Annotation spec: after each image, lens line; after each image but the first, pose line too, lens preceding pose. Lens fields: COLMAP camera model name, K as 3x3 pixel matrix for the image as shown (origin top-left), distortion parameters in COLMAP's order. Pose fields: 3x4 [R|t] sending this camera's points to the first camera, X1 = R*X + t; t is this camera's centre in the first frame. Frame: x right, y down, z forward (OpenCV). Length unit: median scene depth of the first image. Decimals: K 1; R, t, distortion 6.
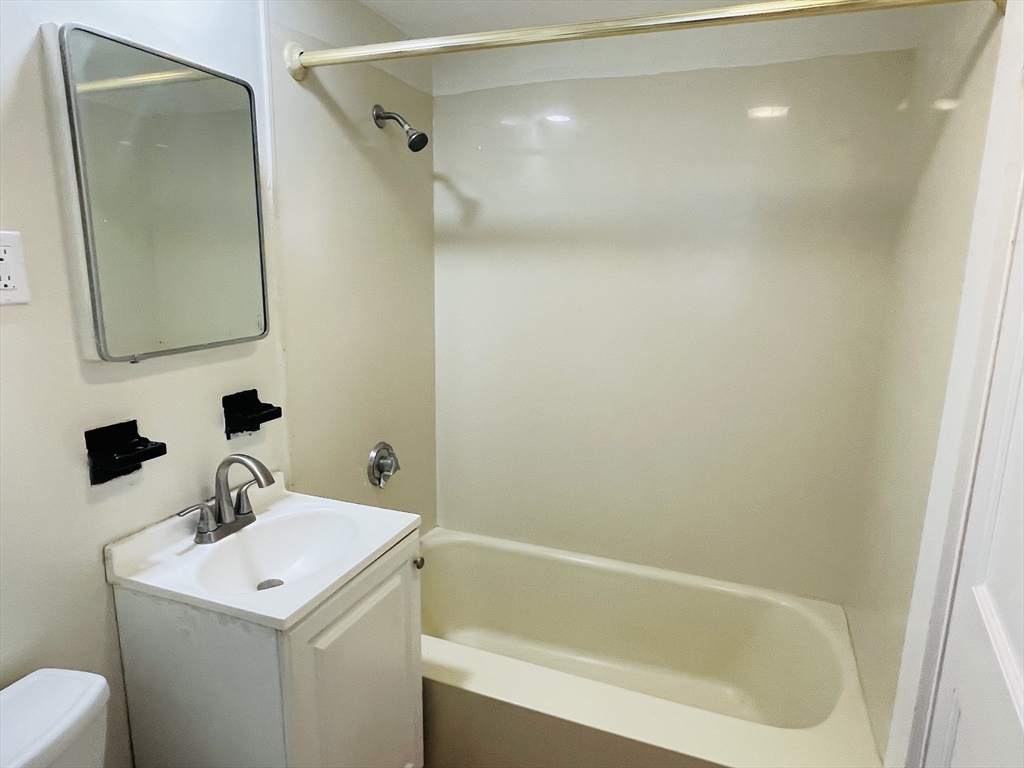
lens RADIAL K [[611.4, 0, 512.0], [0, 611.4, 384.0], [0, 0, 1]] dist [0.000693, -0.000241]
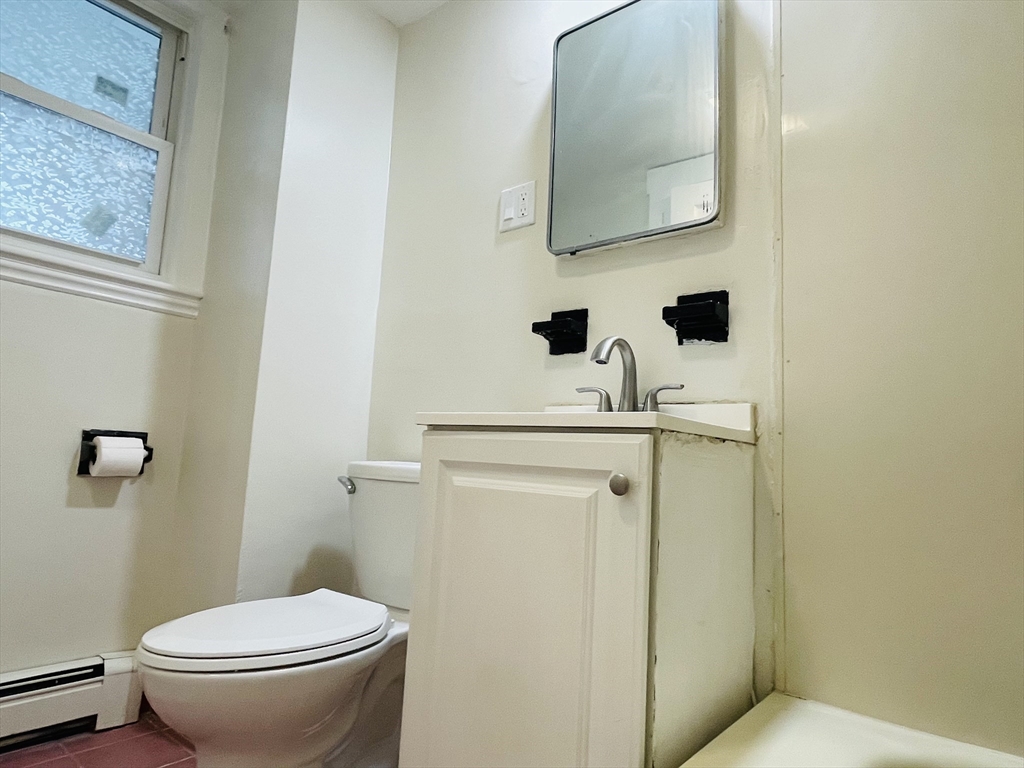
lens RADIAL K [[611.4, 0, 512.0], [0, 611.4, 384.0], [0, 0, 1]] dist [0.000693, -0.000241]
pose [[-0.290714, -0.149488, -0.945060, 0.516706], [-0.244457, 0.966543, -0.077687, 0.324023], [0.925055, 0.208441, -0.317531, 1.261811]]
